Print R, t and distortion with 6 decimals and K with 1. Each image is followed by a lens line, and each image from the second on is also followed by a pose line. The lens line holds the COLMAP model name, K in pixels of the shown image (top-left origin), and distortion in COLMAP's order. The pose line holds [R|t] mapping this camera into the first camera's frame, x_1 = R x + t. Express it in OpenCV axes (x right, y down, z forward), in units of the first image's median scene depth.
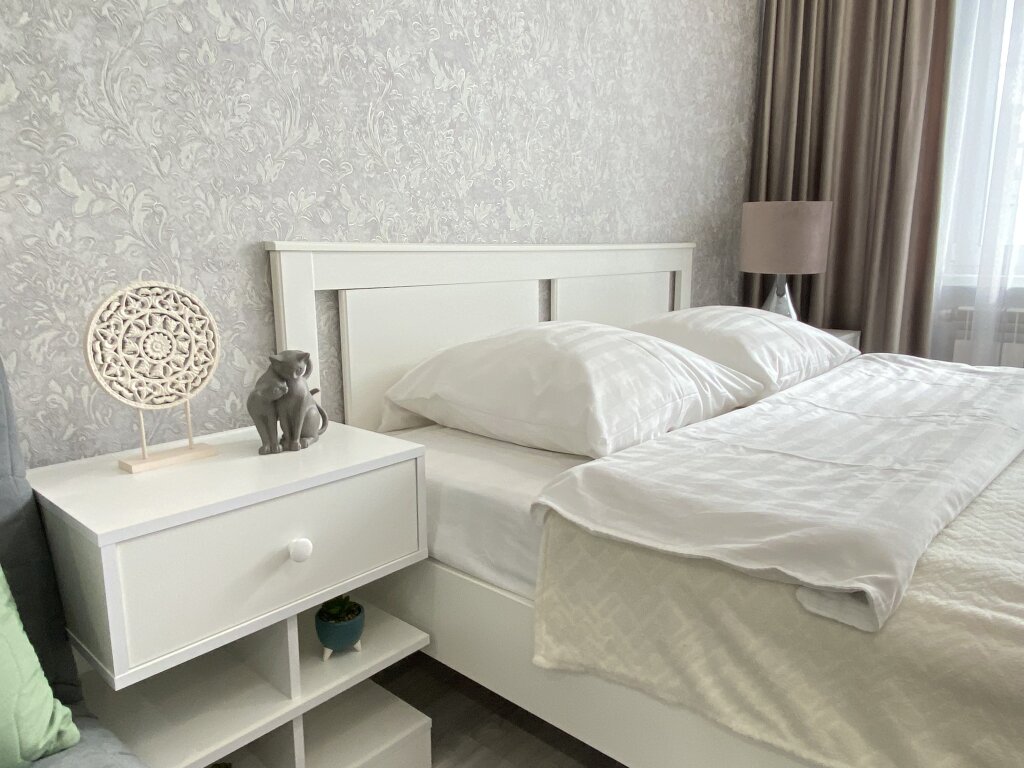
lens RADIAL K [[706.4, 0, 508.1], [0, 706.4, 376.2], [0, 0, 1]] dist [0.070782, -0.090483]
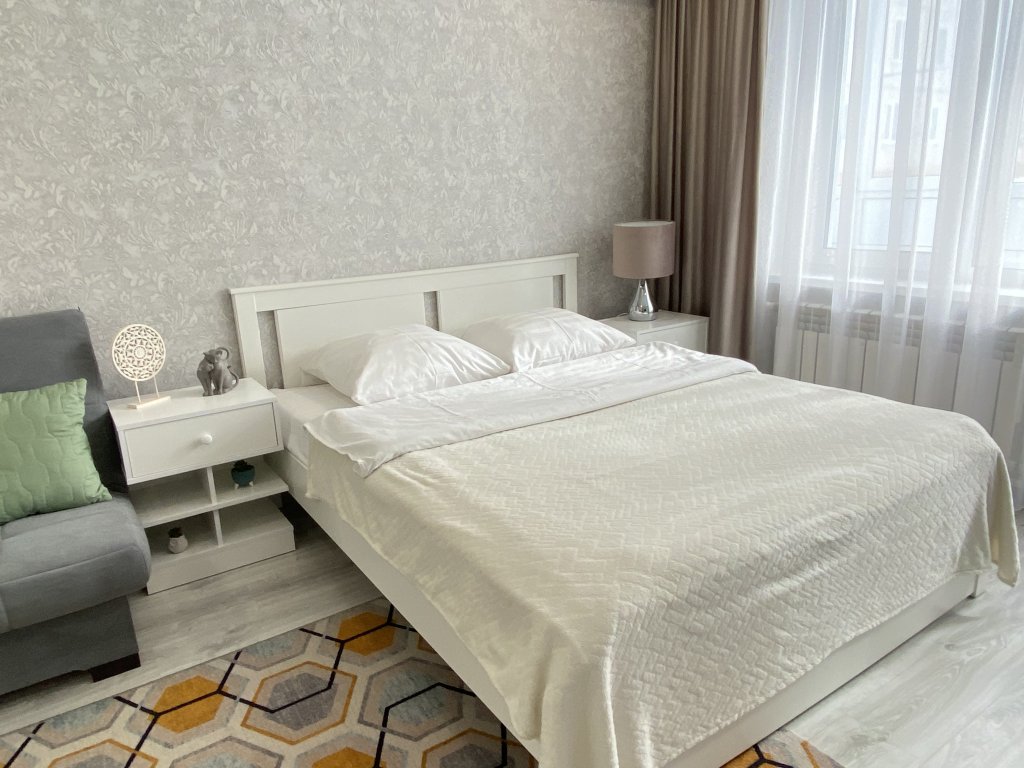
lens RADIAL K [[702.8, 0, 512.0], [0, 702.8, 384.0], [0, 0, 1]] dist [0.079912, -0.093088]
pose [[0.968544, 0.039423, -0.245700, 0.942456], [-0.013612, 0.994286, 0.105877, -0.150536], [0.248470, -0.099202, 0.963546, -0.750028]]
